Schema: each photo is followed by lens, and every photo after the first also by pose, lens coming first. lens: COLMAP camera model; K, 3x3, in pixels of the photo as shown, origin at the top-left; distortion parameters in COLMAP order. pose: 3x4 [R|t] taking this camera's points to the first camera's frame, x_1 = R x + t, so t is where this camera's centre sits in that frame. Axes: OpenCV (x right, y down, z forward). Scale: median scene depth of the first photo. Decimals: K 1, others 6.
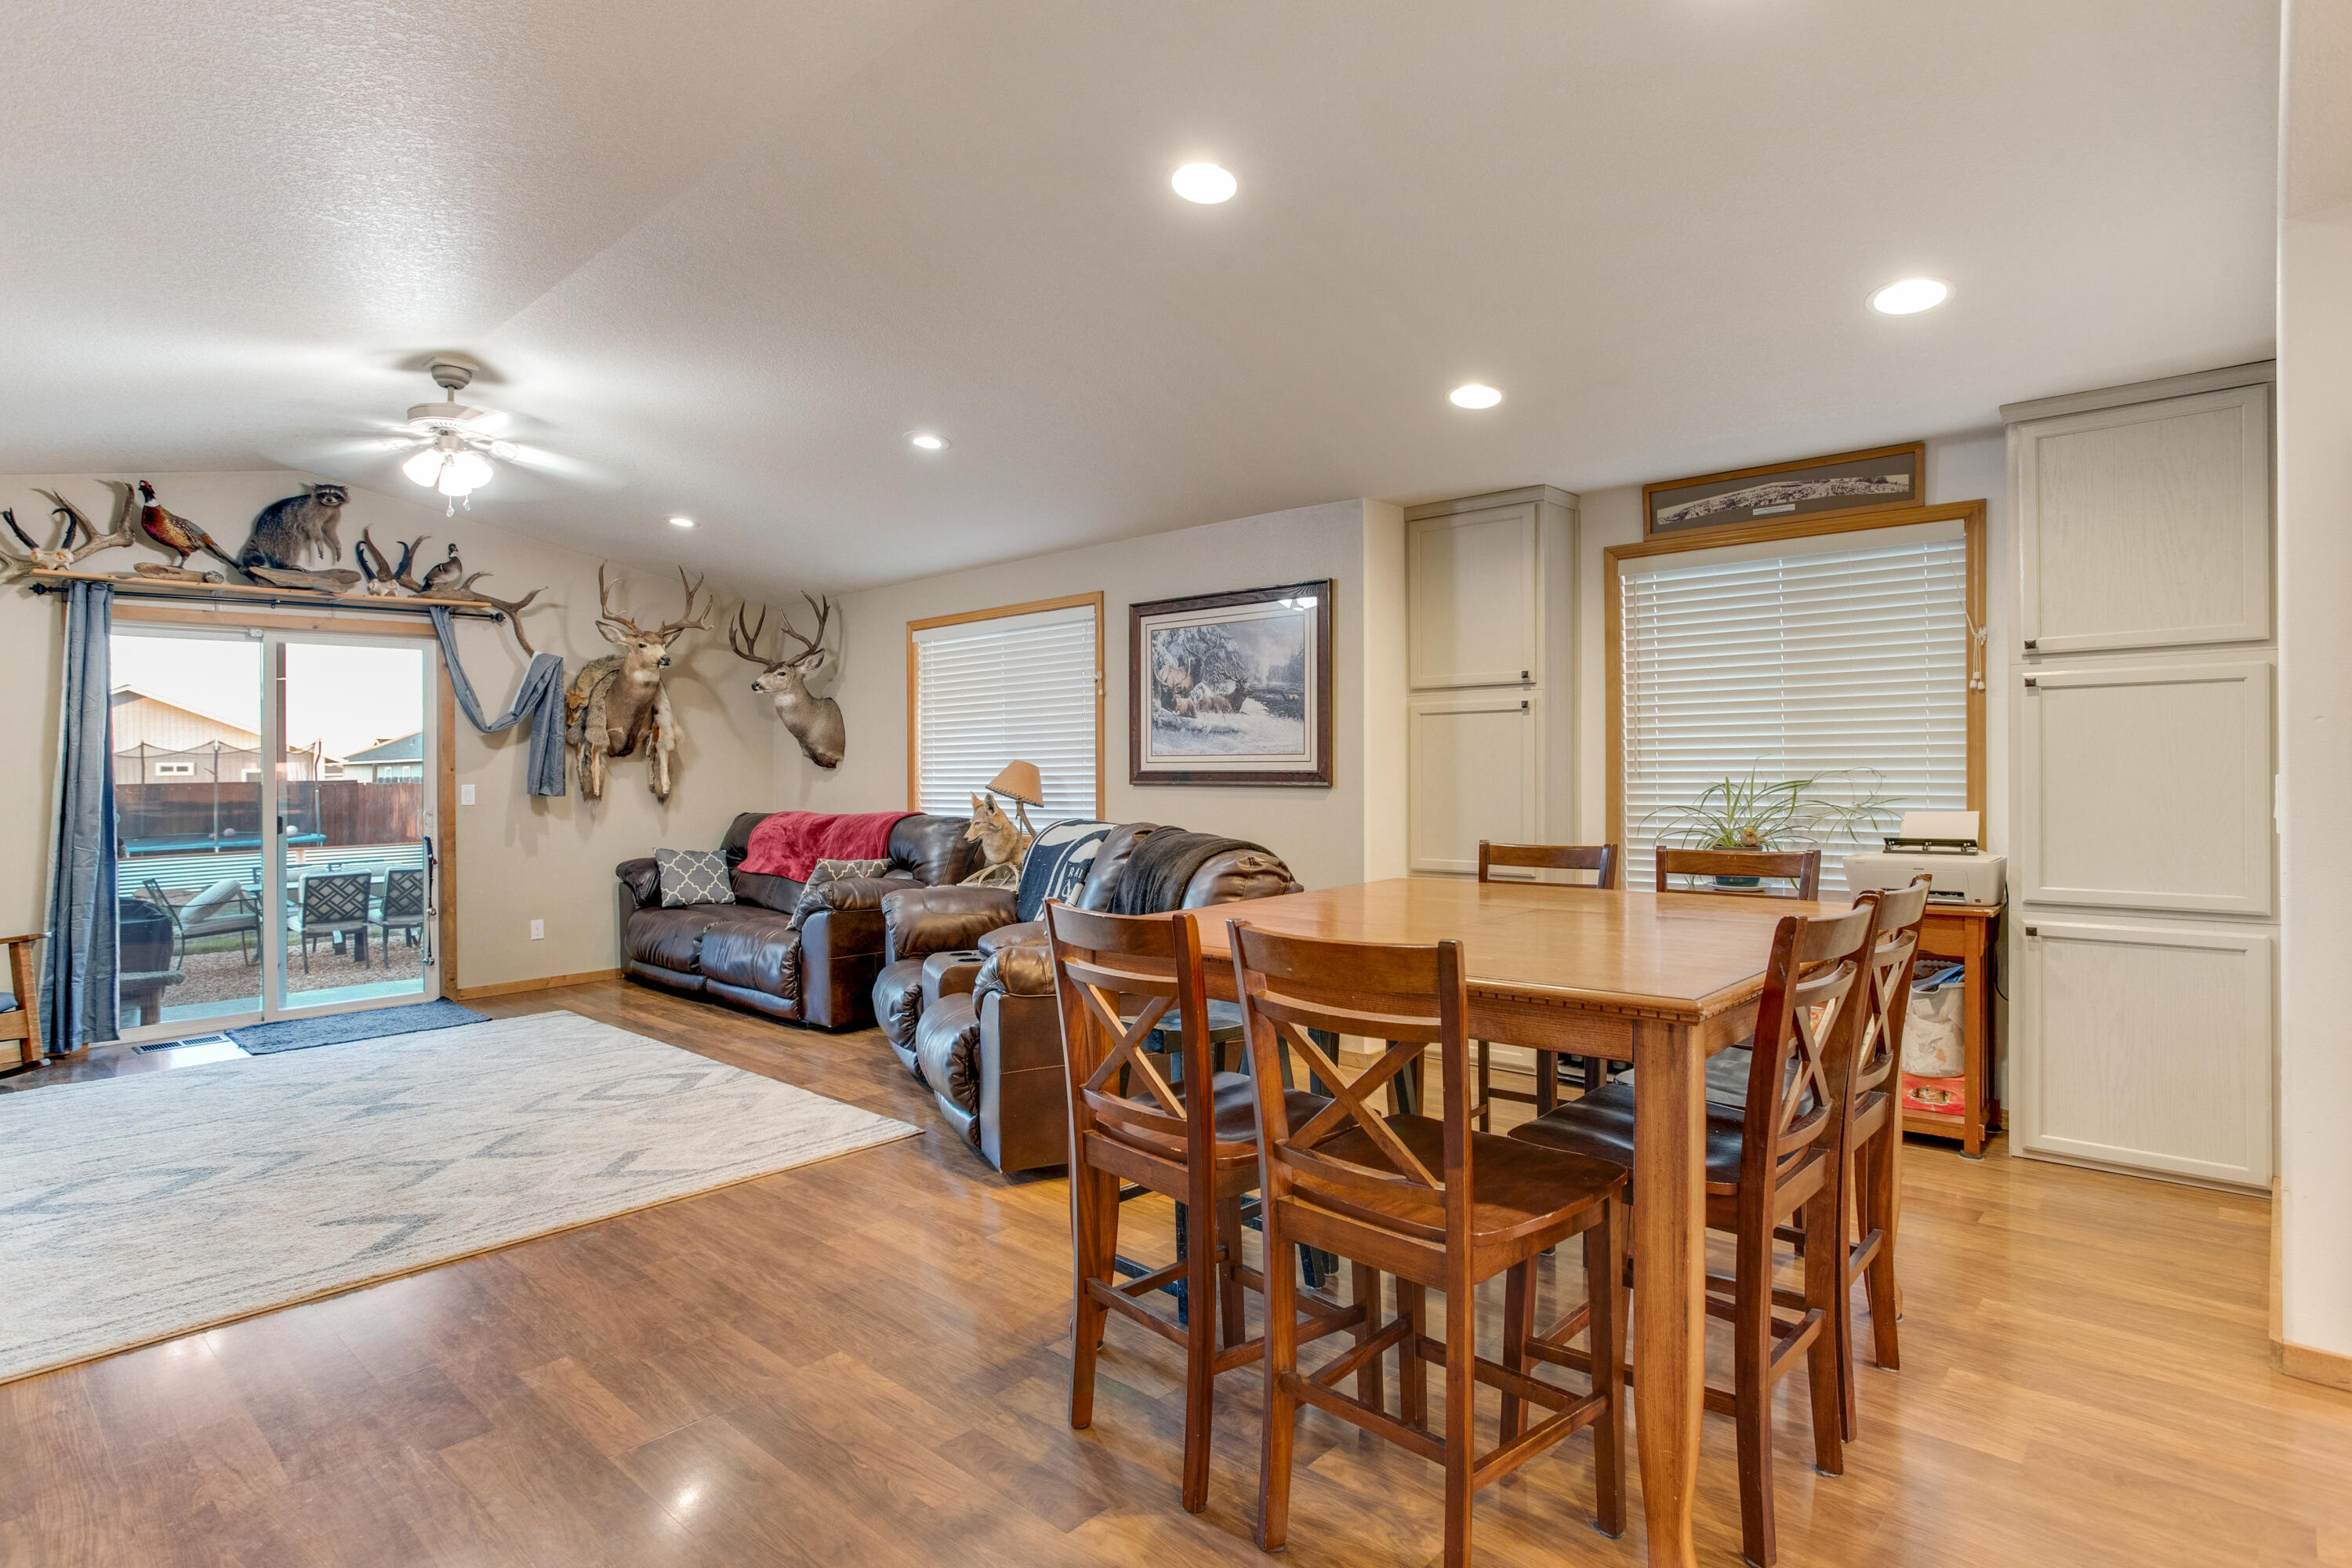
lens RADIAL K [[1184.9, 0, 1177.3], [0, 1184.9, 760.9], [0, 0, 1]] dist [-0.031530, 0.022689]
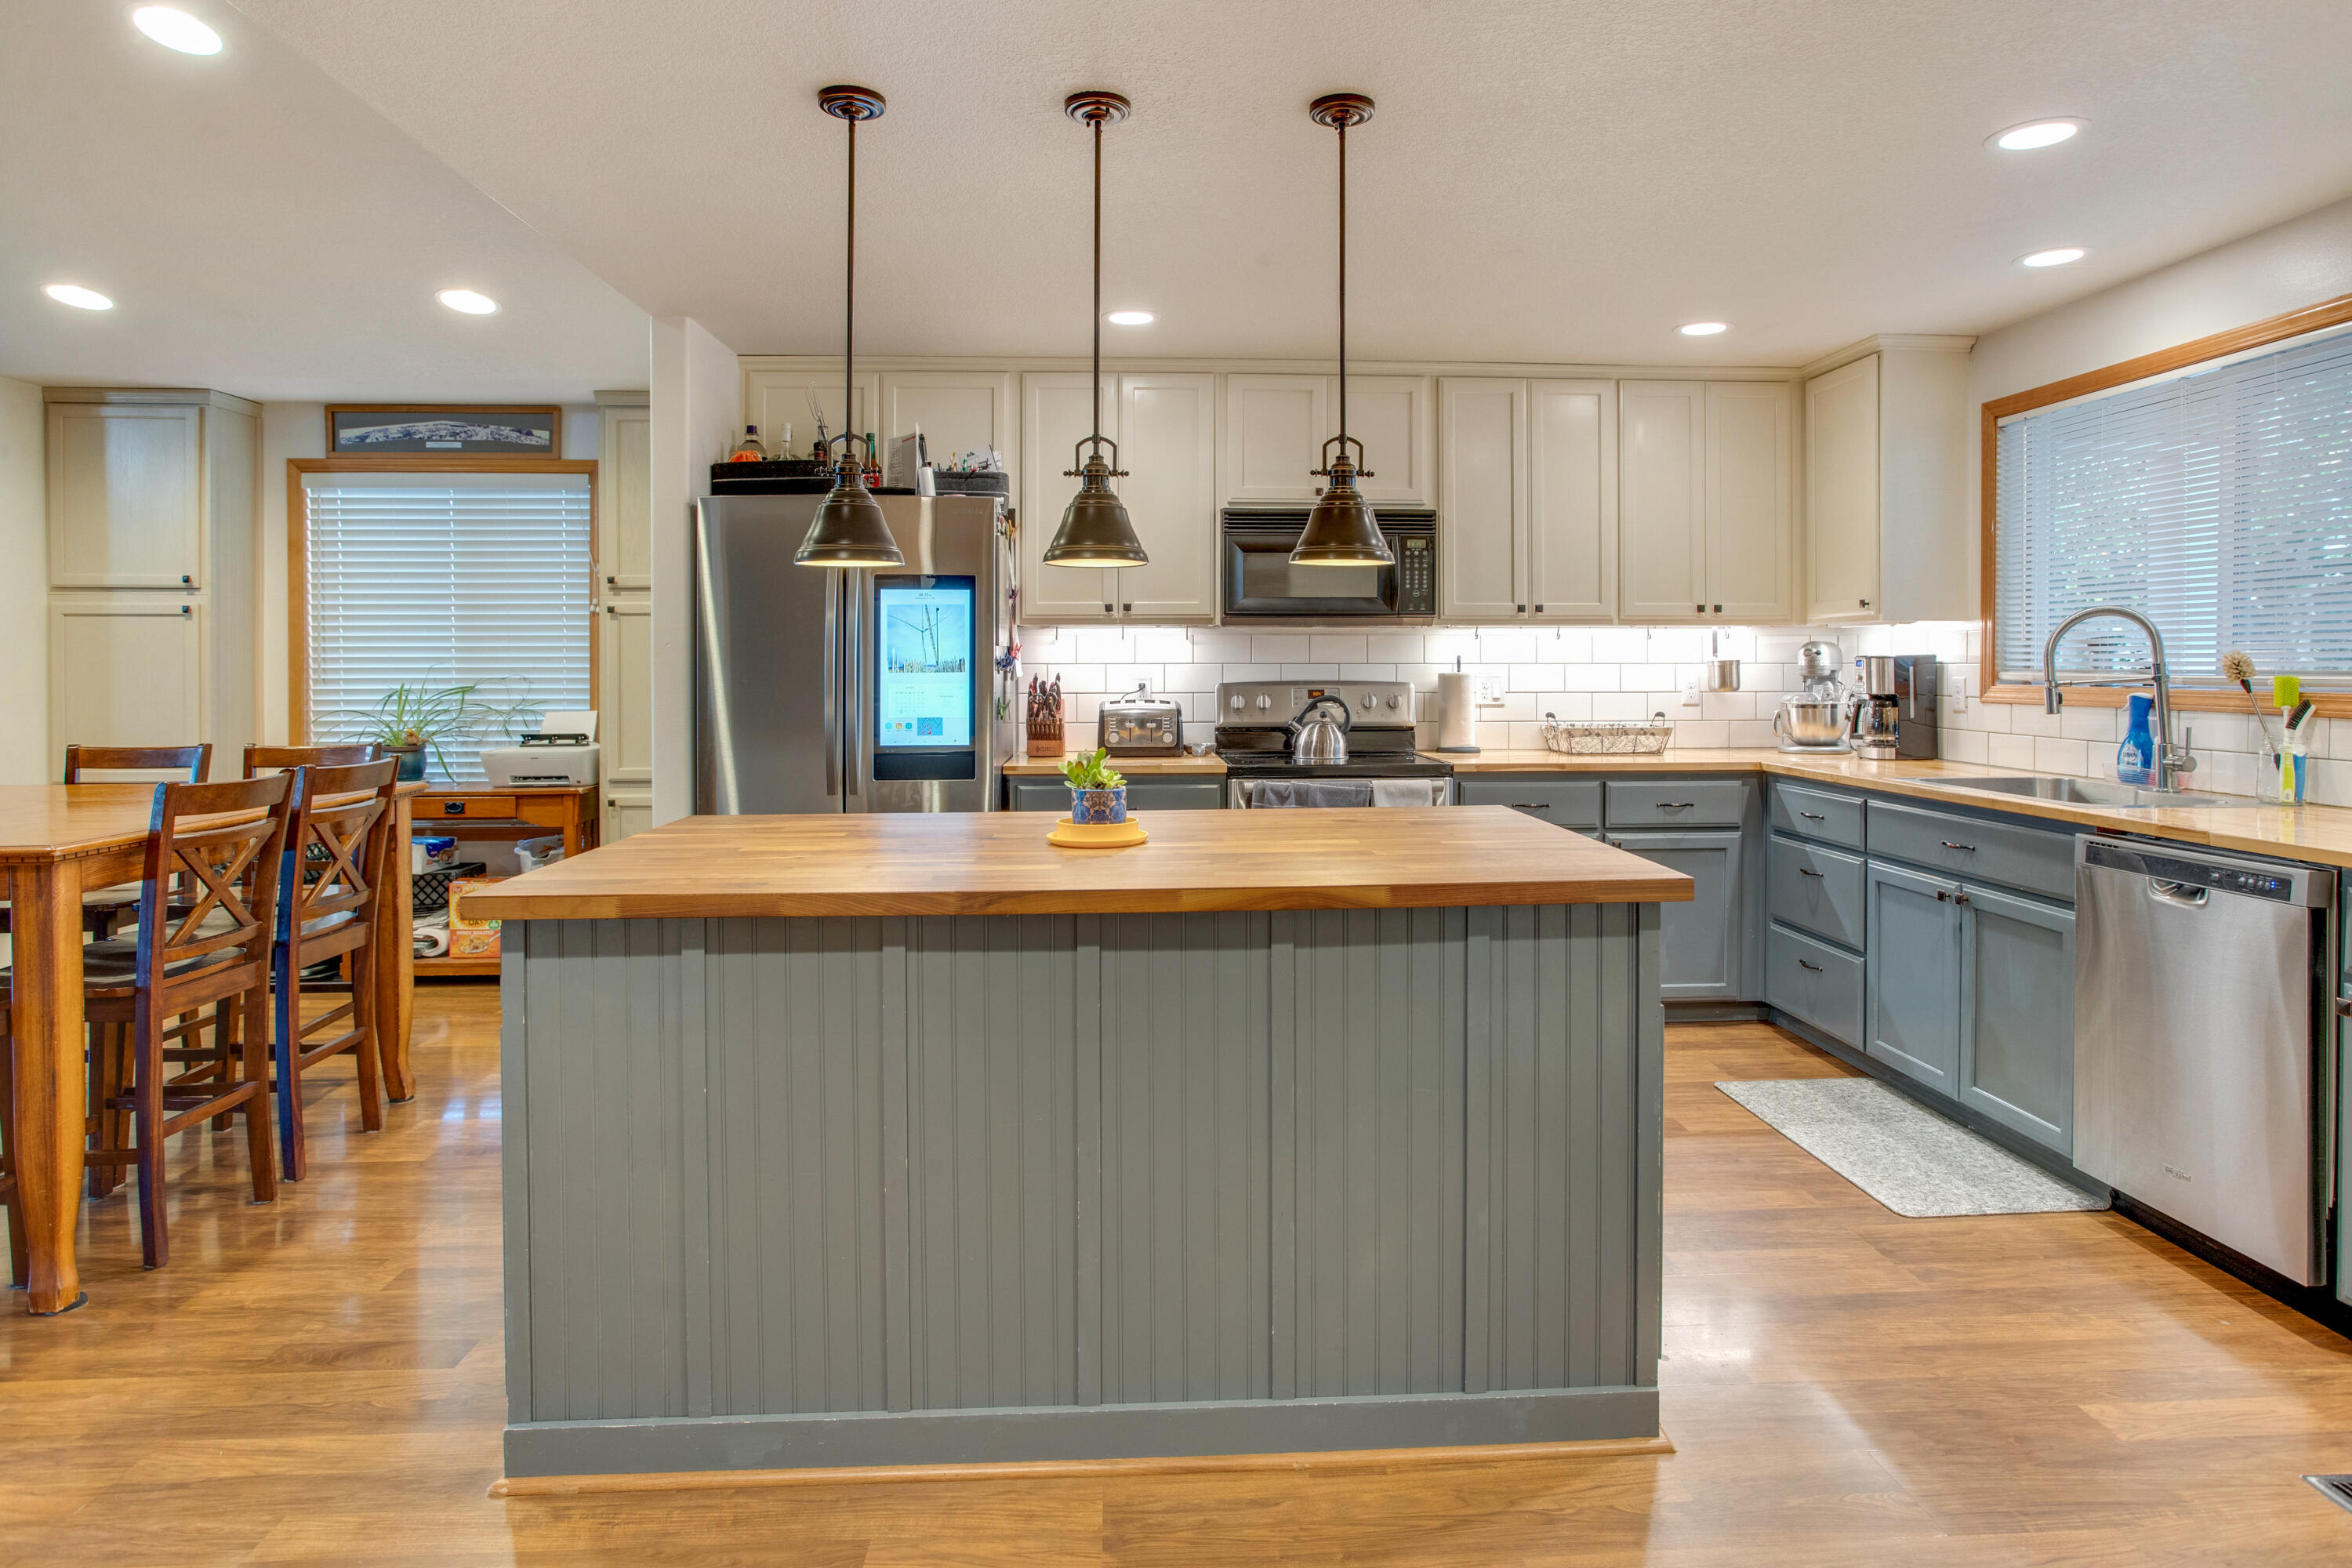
lens RADIAL K [[1338.0, 0, 1176.4], [0, 1338.0, 667.9], [0, 0, 1]] dist [-0.059027, 0.038106]
pose [[0.702839, 0.007978, 0.711304, 0.087682], [-0.008719, 0.999959, -0.002600, -0.003120], [-0.711296, -0.004374, 0.702879, -0.314088]]
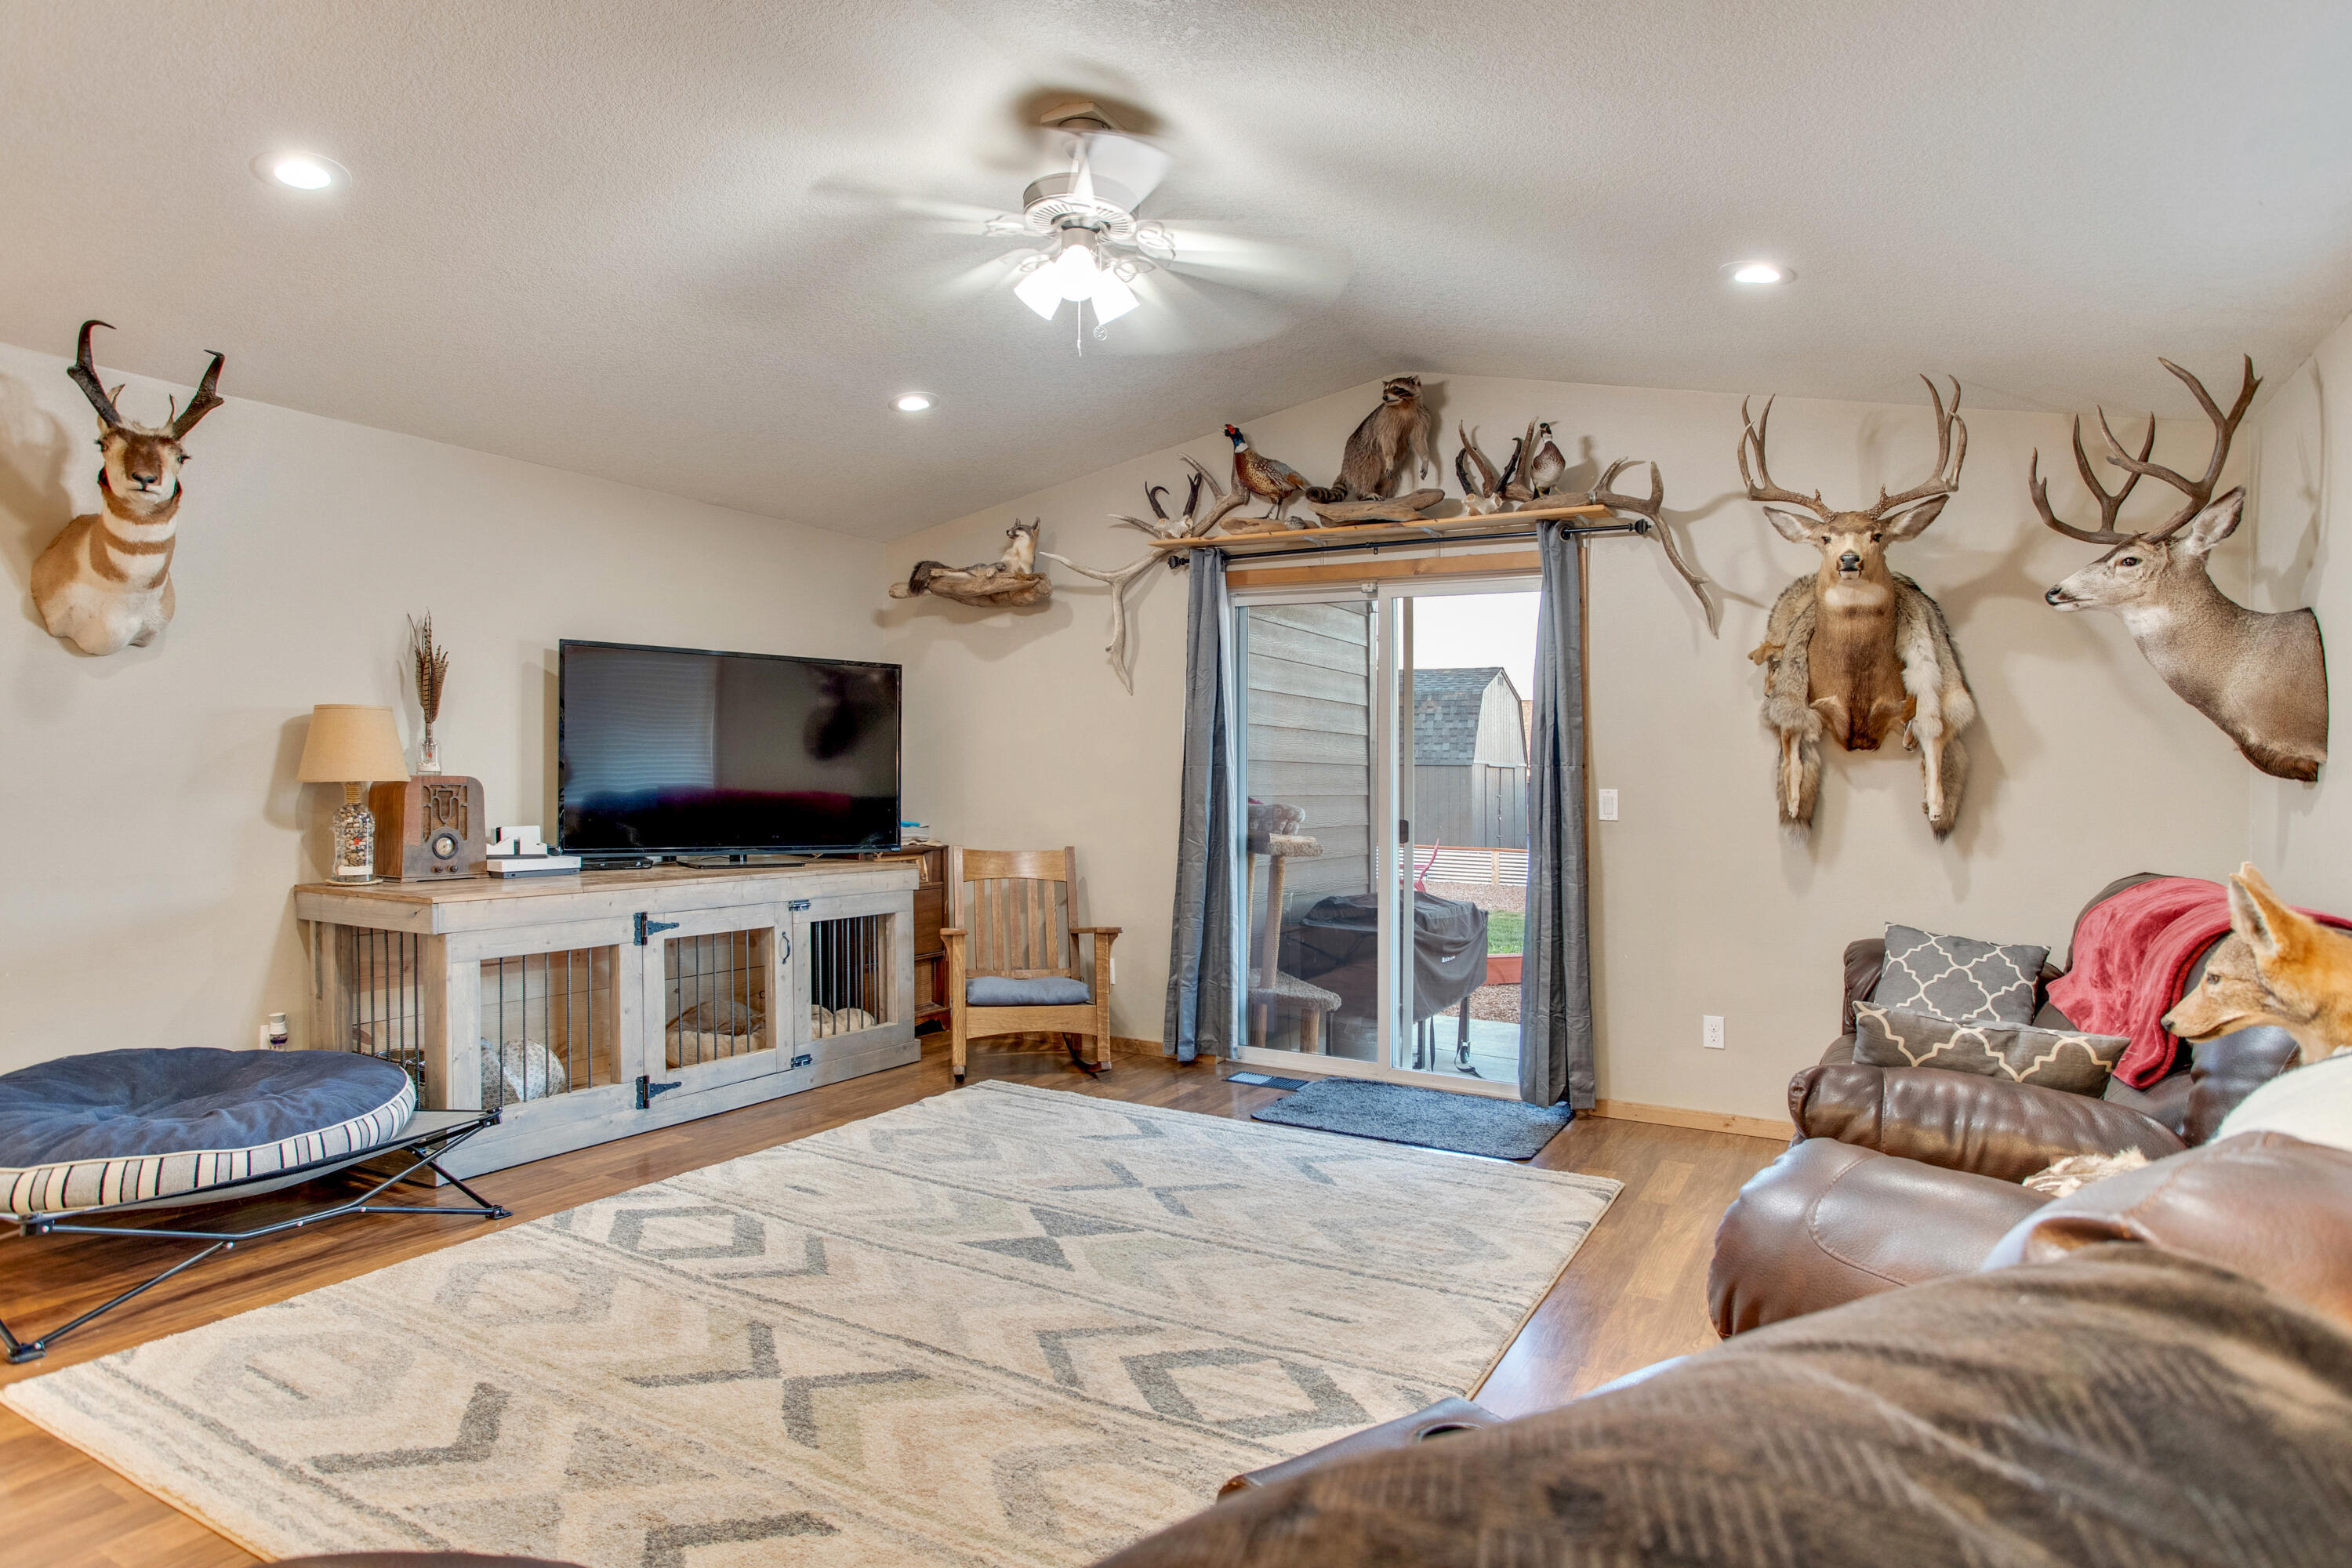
lens RADIAL K [[1336.1, 0, 1224.5], [0, 1336.1, 785.9], [0, 0, 1]] dist [-0.052637, 0.032530]
pose [[0.249891, 0.028767, -0.967847, 0.077904], [-0.020188, 0.999496, 0.024495, 0.005574], [0.968064, 0.013417, 0.250346, 0.748598]]
